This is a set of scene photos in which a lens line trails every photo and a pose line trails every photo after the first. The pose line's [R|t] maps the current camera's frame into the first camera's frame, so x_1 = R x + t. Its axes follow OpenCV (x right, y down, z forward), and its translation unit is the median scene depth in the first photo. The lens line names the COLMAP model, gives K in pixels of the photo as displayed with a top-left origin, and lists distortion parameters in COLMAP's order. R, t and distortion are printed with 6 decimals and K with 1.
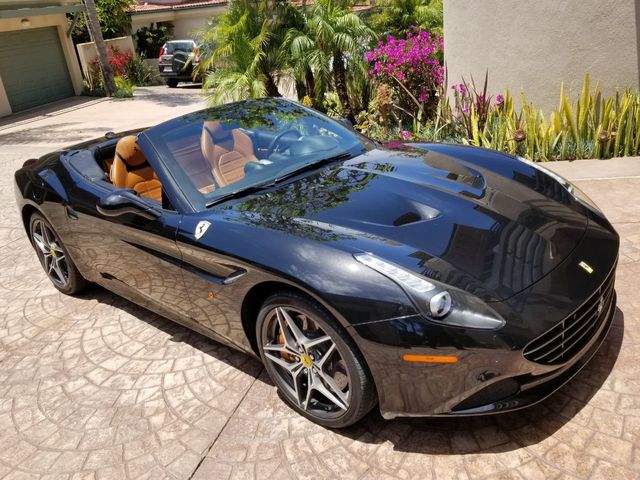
lens RADIAL K [[579.6, 0, 317.3], [0, 579.6, 233.3], [0, 0, 1]] dist [0.021479, -0.030388]
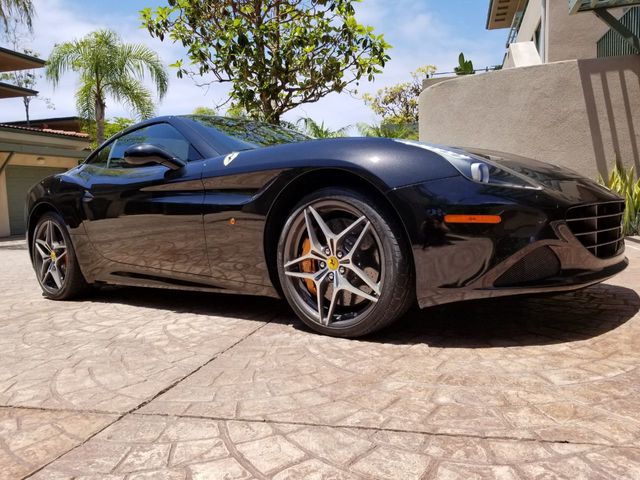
lens RADIAL K [[534.7, 0, 315.7], [0, 534.7, 236.8], [0, 0, 1]] dist [0.041128, -0.072850]
pose [[0.996430, 0.065636, 0.053102, -0.087568], [-0.044837, 0.944342, -0.325894, 0.421598], [-0.071537, 0.322350, 0.943914, 0.133872]]
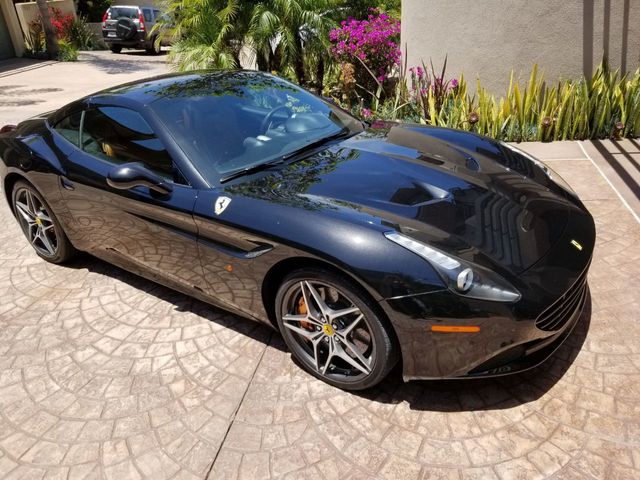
lens RADIAL K [[534.7, 0, 319.7], [0, 534.7, 240.4], [0, 0, 1]] dist [0.041128, -0.072850]
pose [[0.990742, 0.005458, 0.135649, -0.152936], [-0.015871, 0.996996, 0.075804, -0.018695], [-0.134828, -0.077255, 0.987853, 0.032145]]
